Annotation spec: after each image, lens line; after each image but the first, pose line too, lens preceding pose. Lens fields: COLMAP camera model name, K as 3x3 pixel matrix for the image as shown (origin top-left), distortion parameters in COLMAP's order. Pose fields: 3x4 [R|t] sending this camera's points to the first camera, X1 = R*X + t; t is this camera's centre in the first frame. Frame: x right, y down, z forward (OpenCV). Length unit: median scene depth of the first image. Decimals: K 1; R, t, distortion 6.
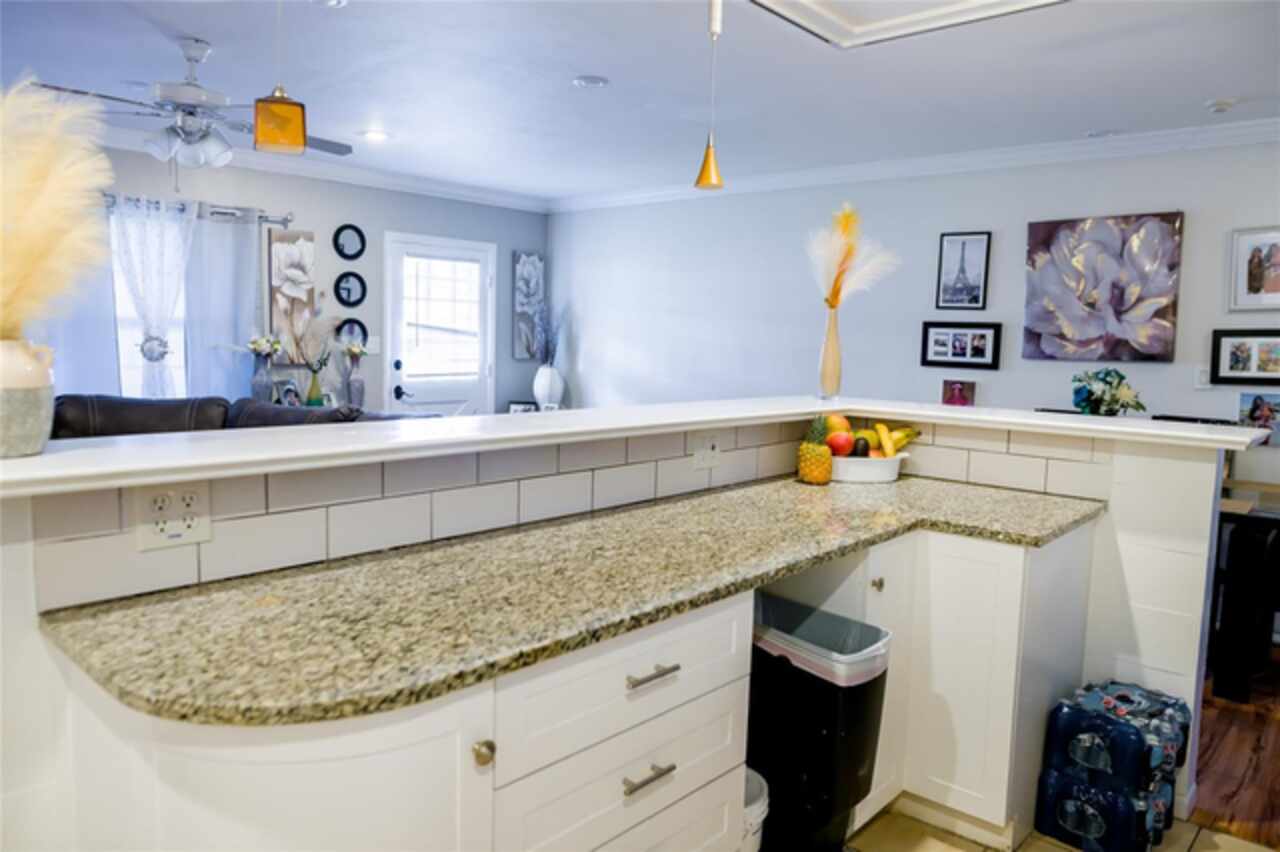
lens RADIAL K [[887.1, 0, 640.0], [0, 887.1, 426.0], [0, 0, 1]] dist [-0.049266, 0.046696]
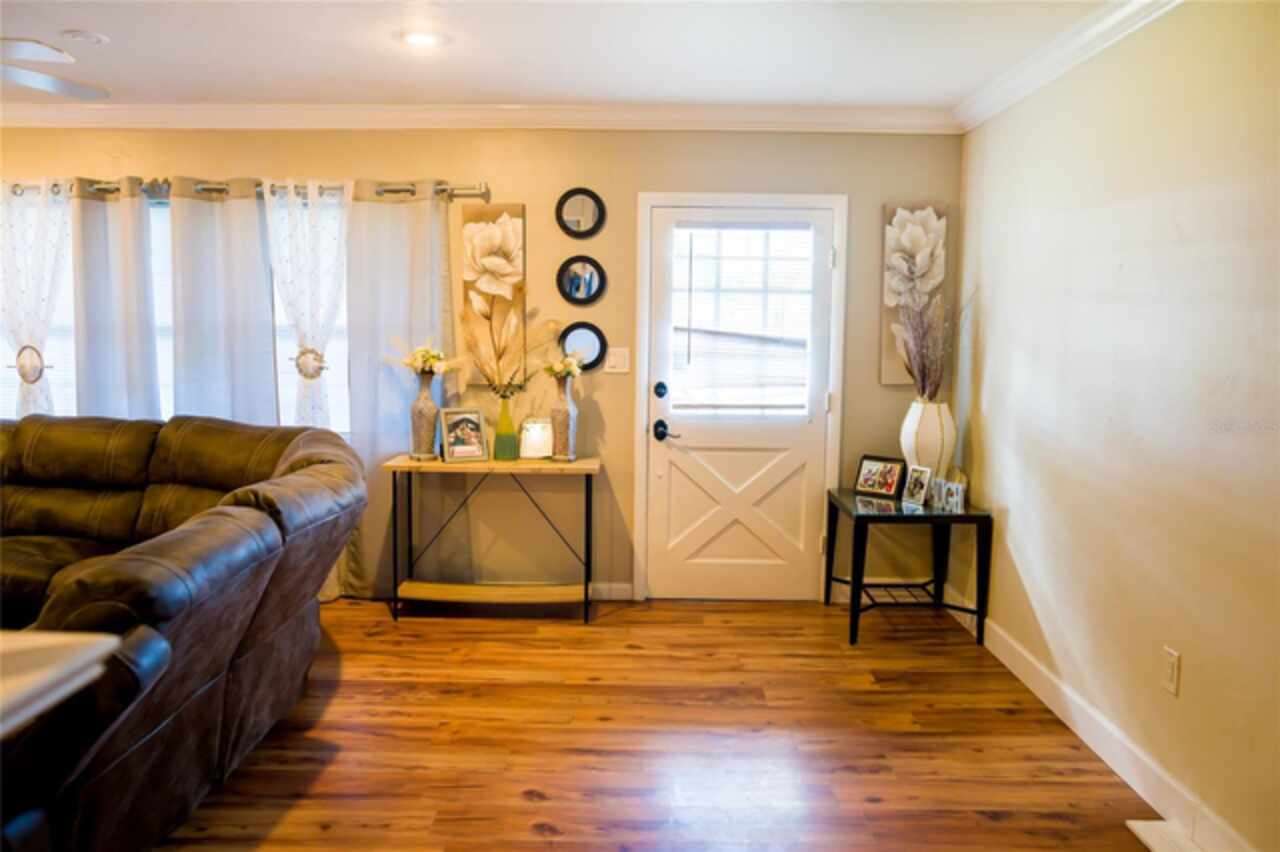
lens RADIAL K [[887.1, 0, 640.0], [0, 887.1, 426.0], [0, 0, 1]] dist [-0.049266, 0.046696]
pose [[0.660223, 0.058942, -0.748754, 0.226016], [-0.071327, 0.997331, 0.015617, -0.051465], [0.747675, 0.043096, 0.662664, 0.545909]]
